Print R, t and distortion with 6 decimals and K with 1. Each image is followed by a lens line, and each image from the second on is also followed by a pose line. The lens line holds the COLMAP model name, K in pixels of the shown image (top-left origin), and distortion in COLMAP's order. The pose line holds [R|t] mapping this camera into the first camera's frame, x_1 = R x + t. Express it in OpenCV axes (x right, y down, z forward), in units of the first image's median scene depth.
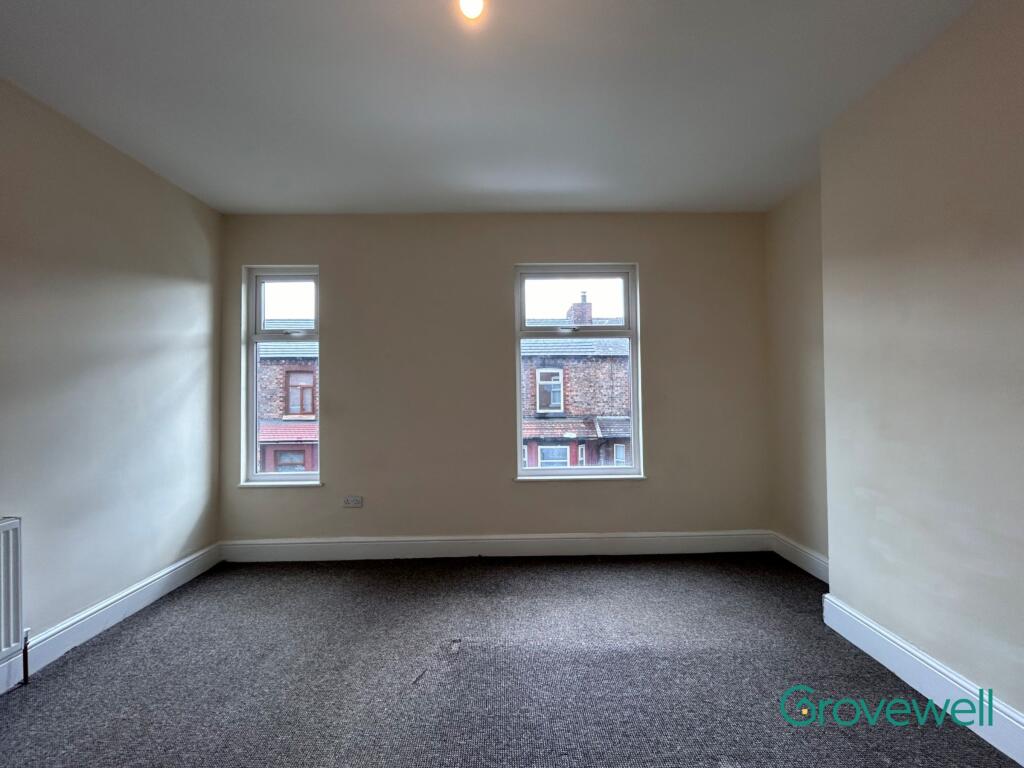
lens RADIAL K [[414.0, 0, 511.5], [0, 414.0, 388.7], [0, 0, 1]] dist [-0.003431, 0.000122]
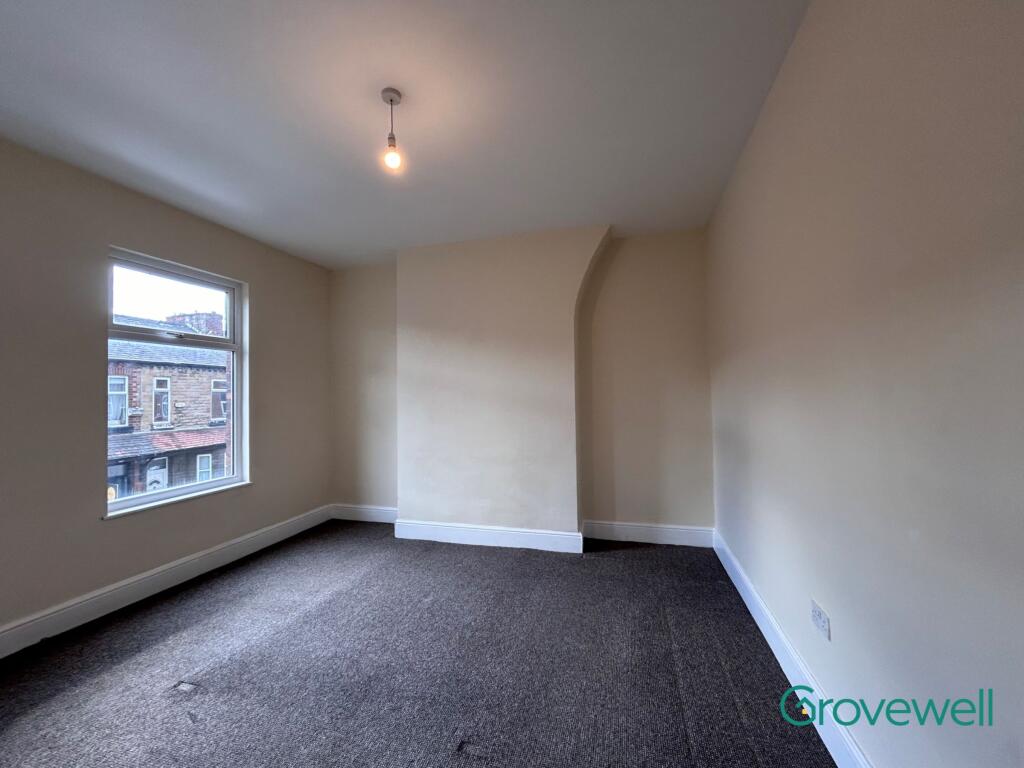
lens RADIAL K [[414.0, 0, 515.1], [0, 414.0, 387.6], [0, 0, 1]] dist [-0.003431, 0.000122]
pose [[0.284758, 0.020970, 0.958370, -0.522812], [0.007010, 0.999688, -0.023956, -0.001508], [-0.958574, 0.013540, 0.284522, 0.028021]]
